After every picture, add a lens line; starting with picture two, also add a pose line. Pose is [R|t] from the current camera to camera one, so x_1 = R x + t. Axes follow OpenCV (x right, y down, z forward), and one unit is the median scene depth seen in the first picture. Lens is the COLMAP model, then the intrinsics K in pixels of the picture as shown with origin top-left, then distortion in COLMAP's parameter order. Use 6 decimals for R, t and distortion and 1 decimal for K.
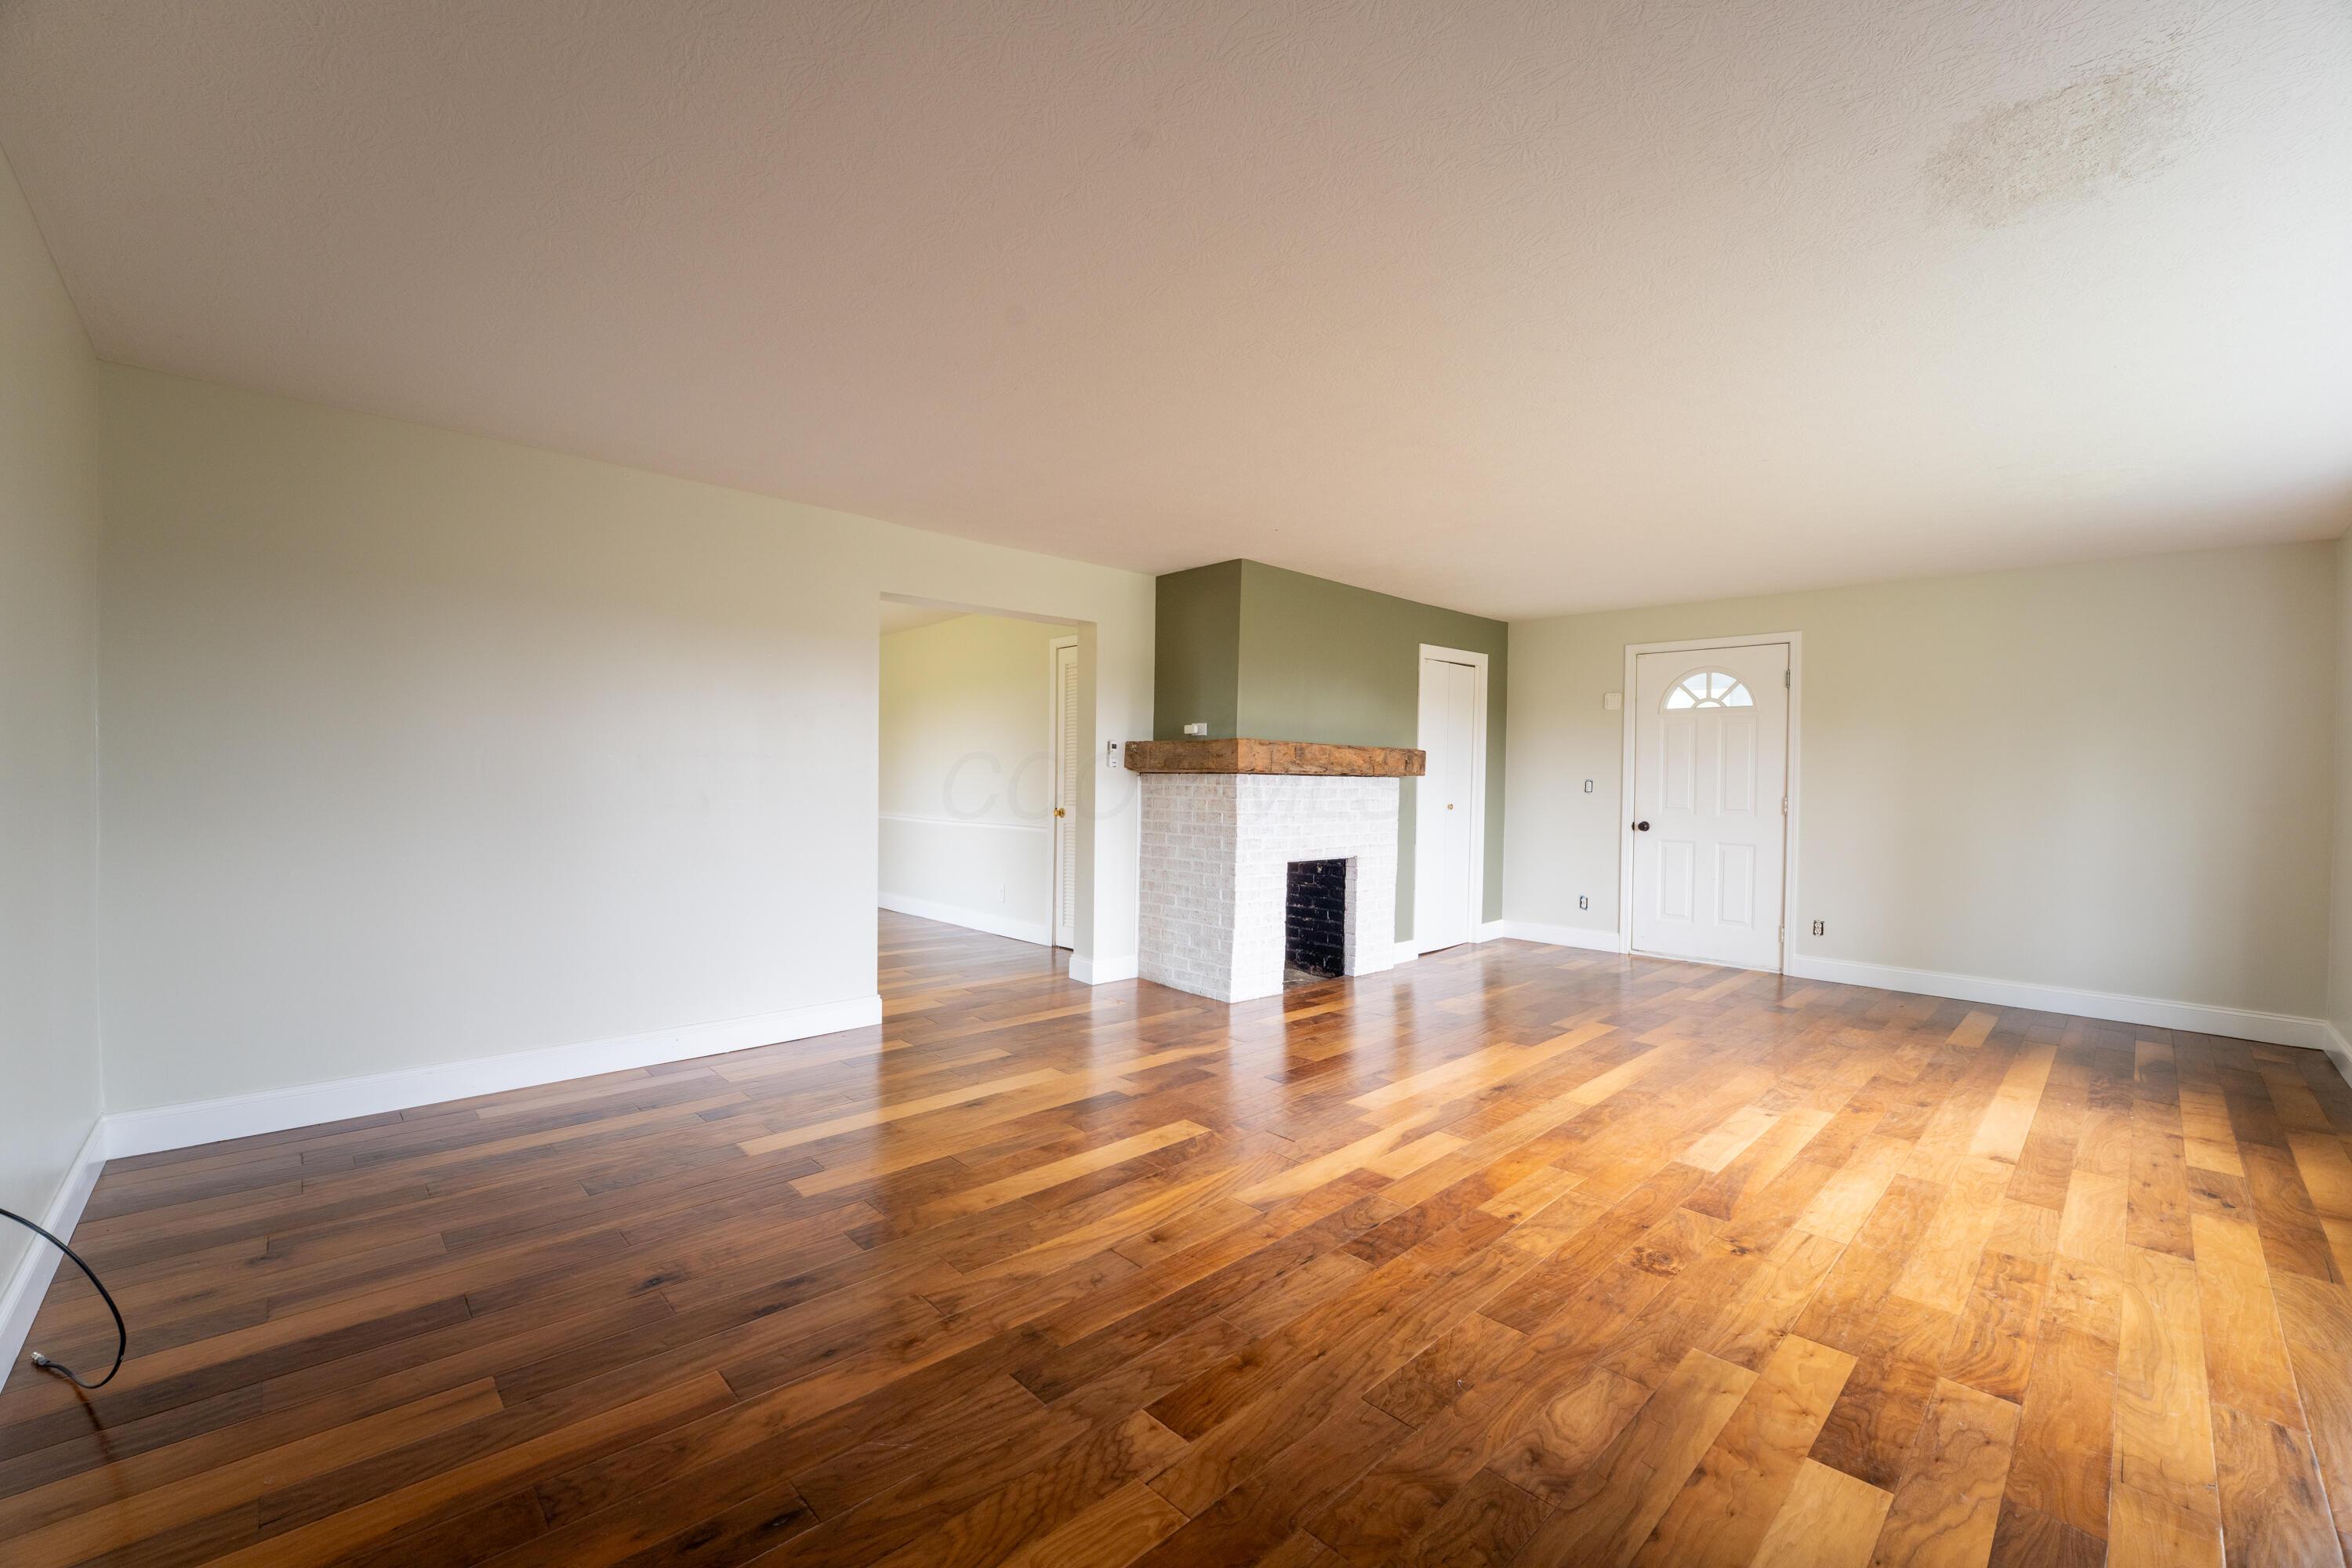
lens RADIAL K [[952.2, 0, 1179.1], [0, 952.2, 782.7], [0, 0, 1]] dist [-0.022538, 0.000276]
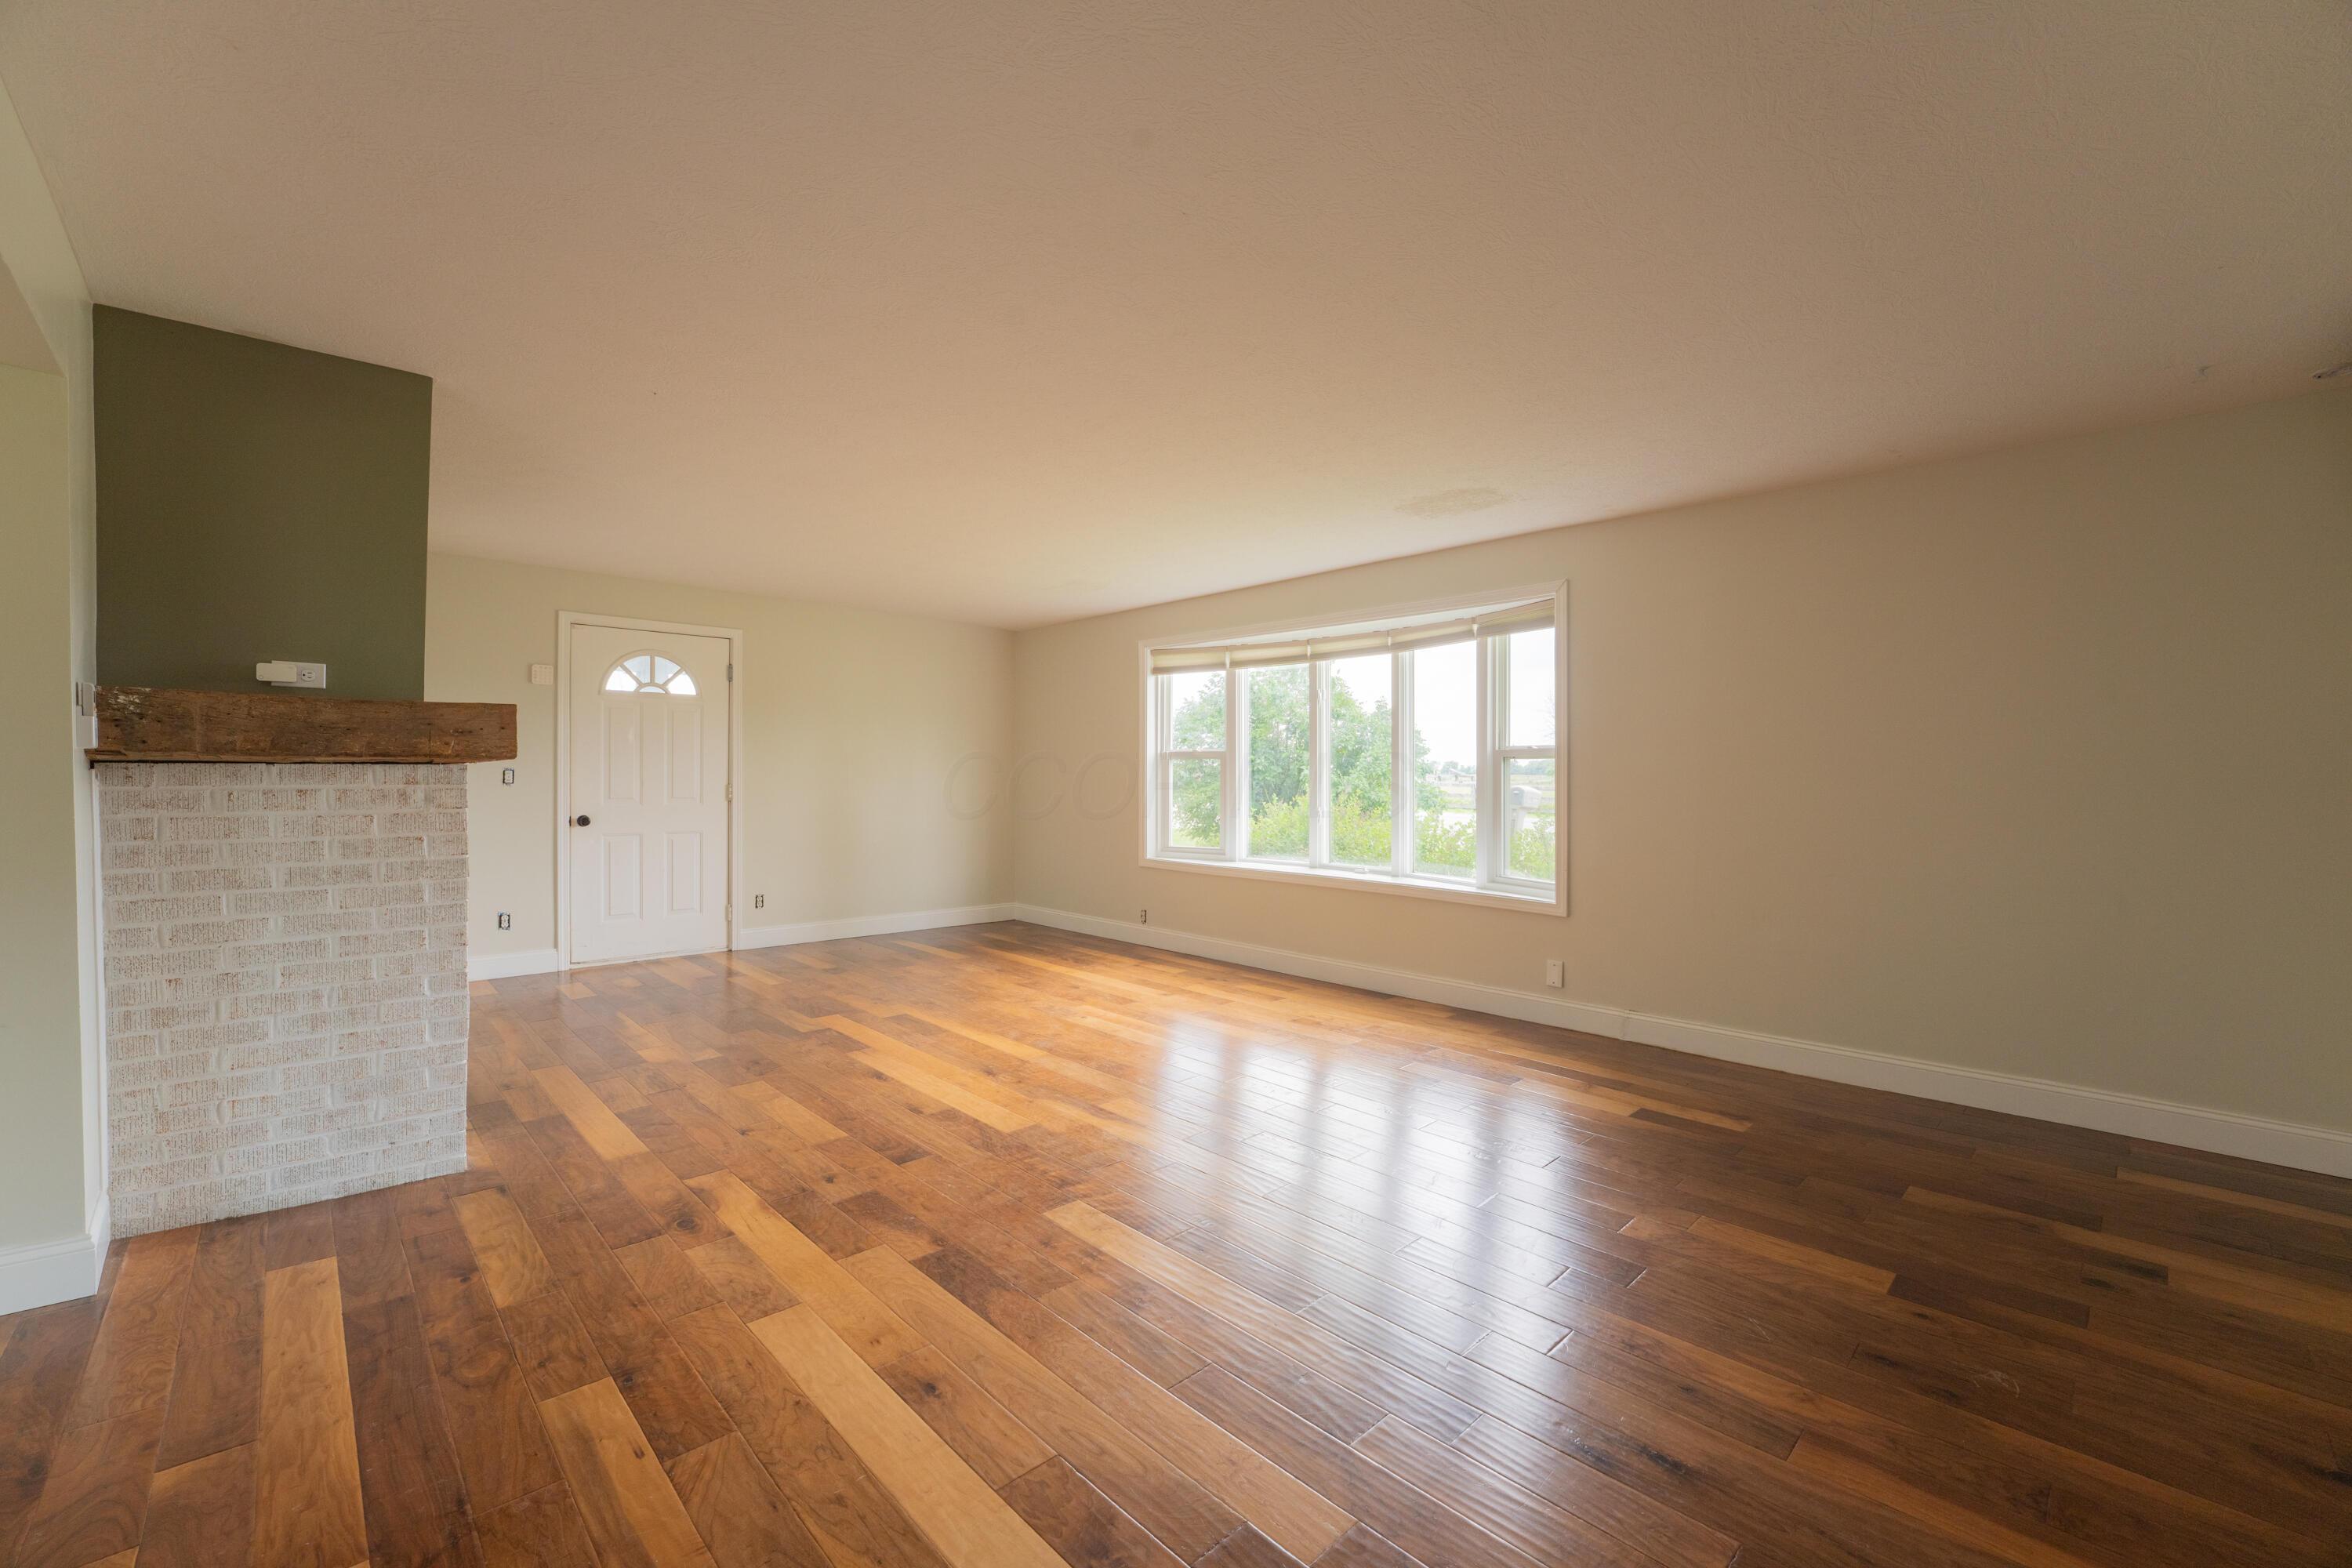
lens RADIAL K [[952.2, 0, 1179.1], [0, 952.2, 782.7], [0, 0, 1]] dist [-0.022538, 0.000276]
pose [[0.003705, -0.021142, 0.999770, -0.503710], [-0.000883, 0.999776, 0.021146, -0.011054], [-0.999993, -0.000961, 0.003685, 0.582485]]
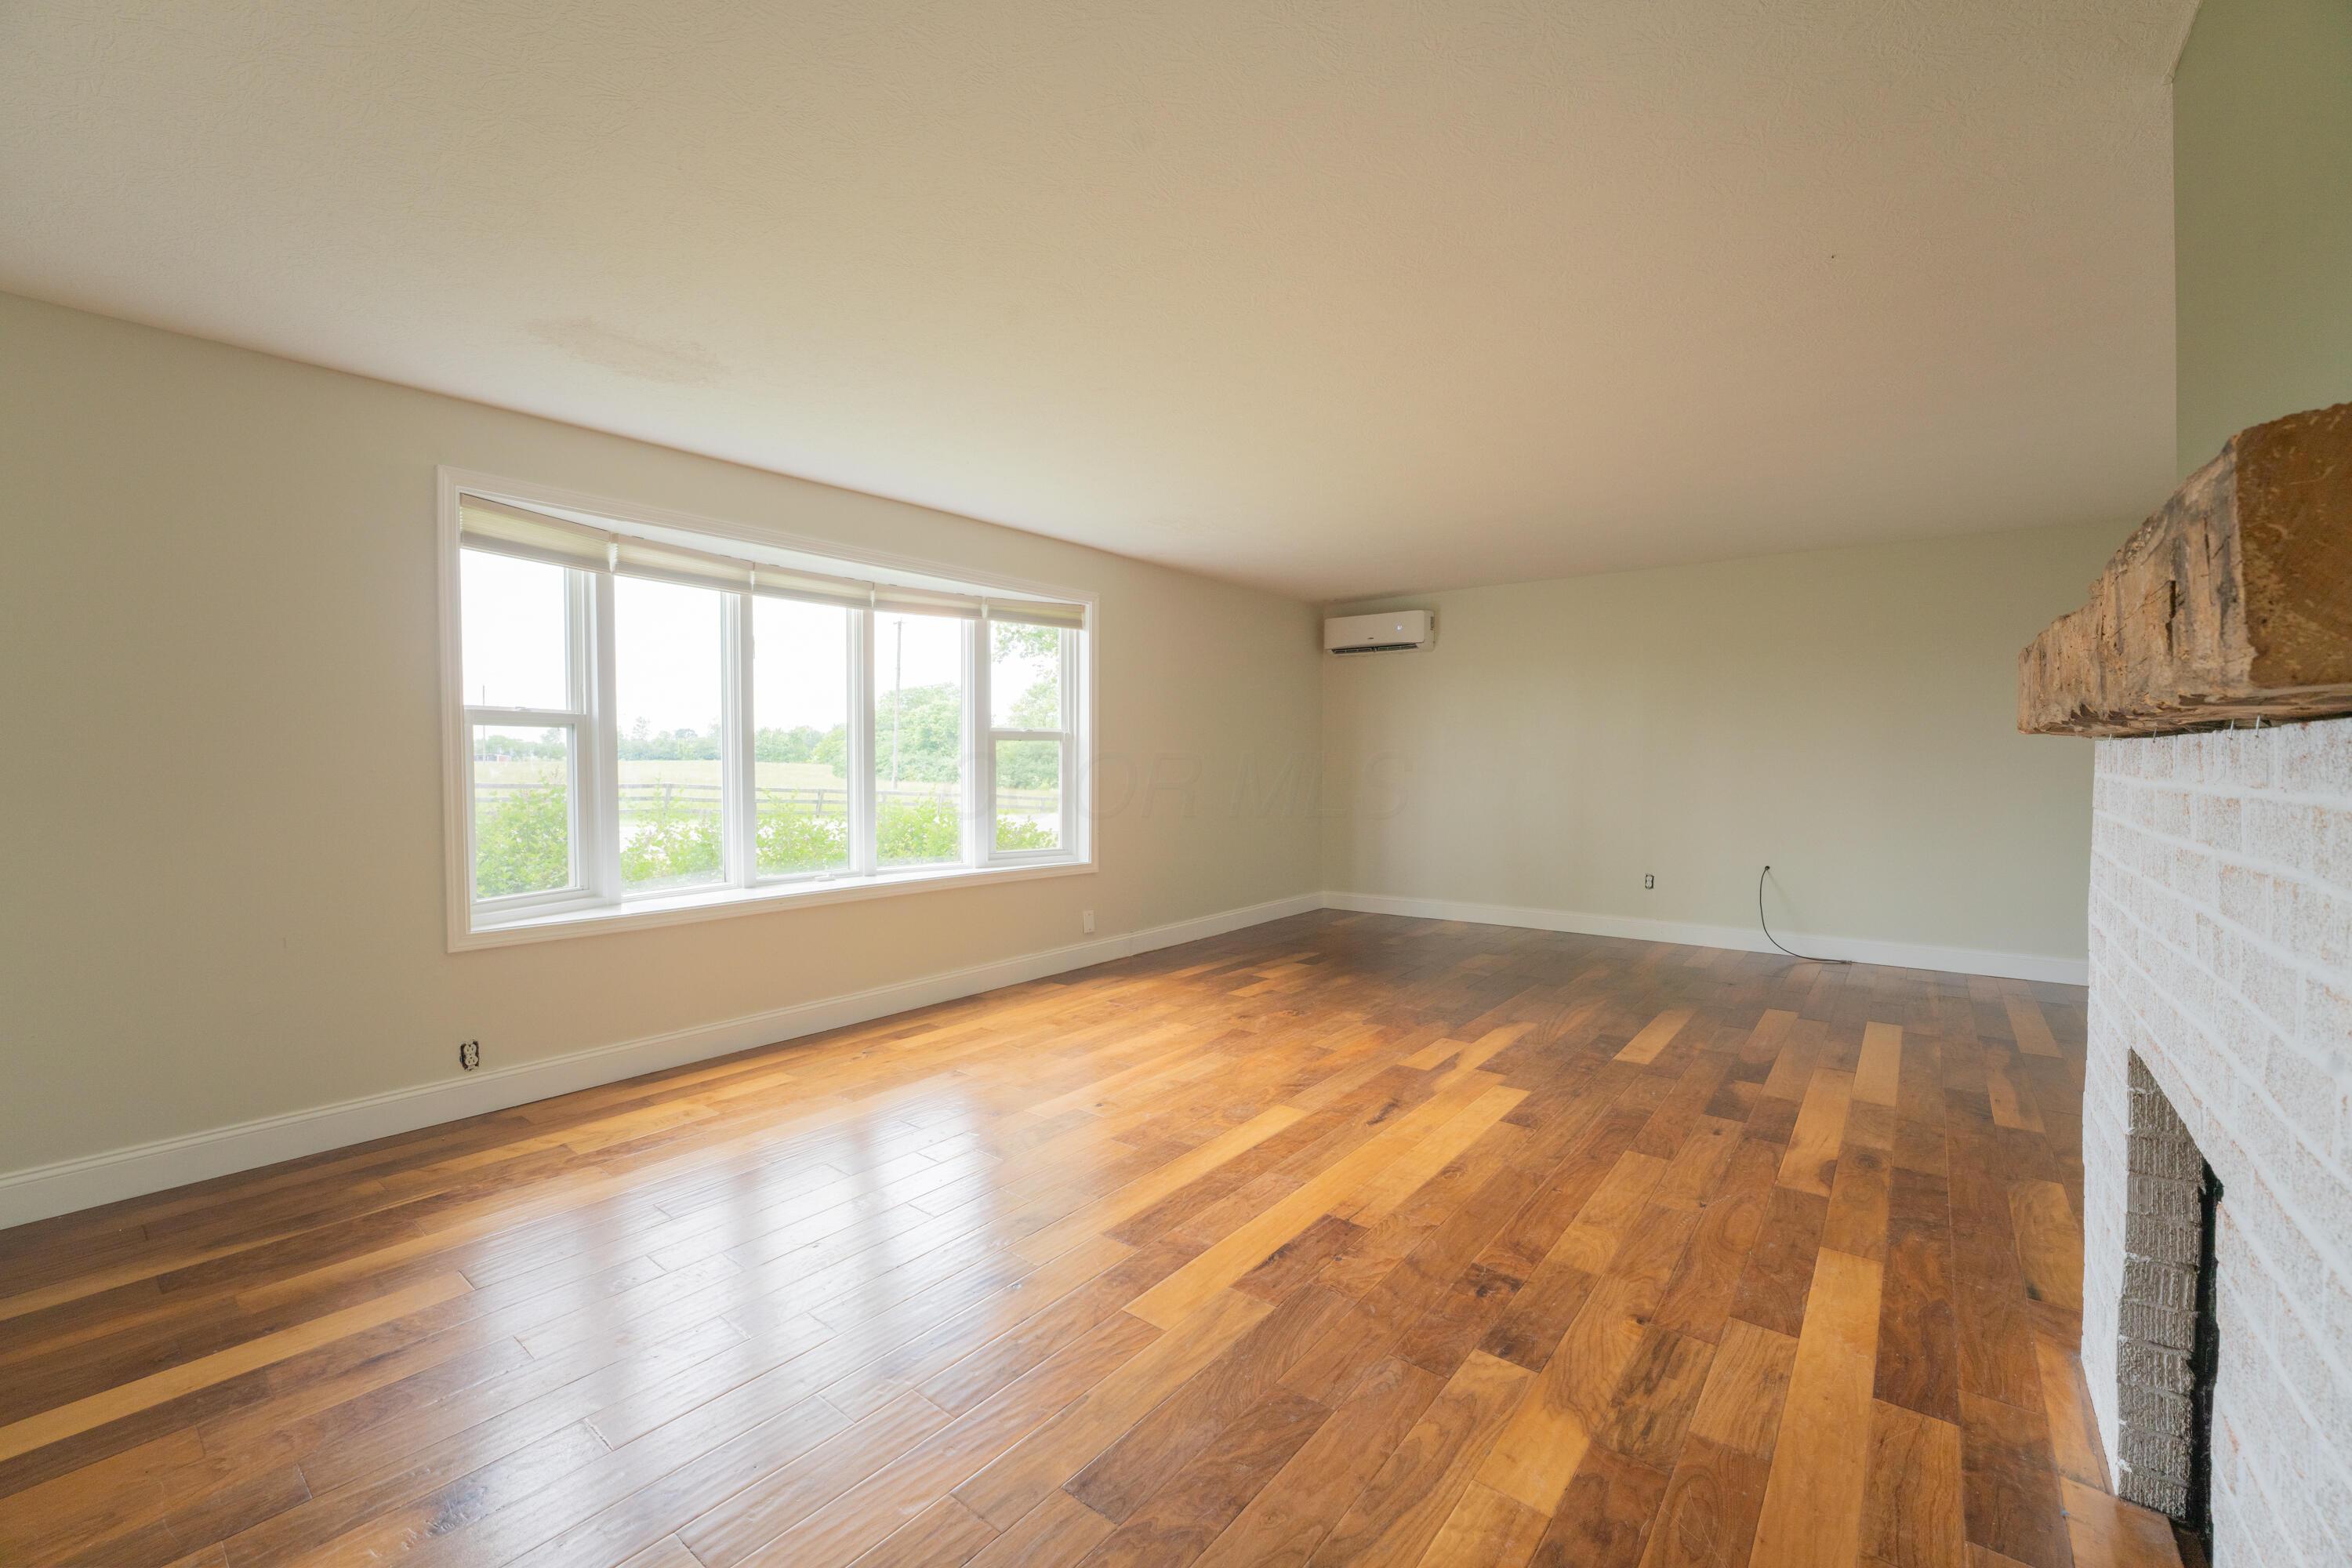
lens RADIAL K [[952.2, 0, 1179.1], [0, 952.2, 782.7], [0, 0, 1]] dist [-0.022538, 0.000276]
pose [[-0.990541, -0.008939, -0.136925, 0.462936], [-0.012449, 0.999615, 0.024796, 0.003080], [0.136650, 0.026266, -0.990271, 1.324008]]
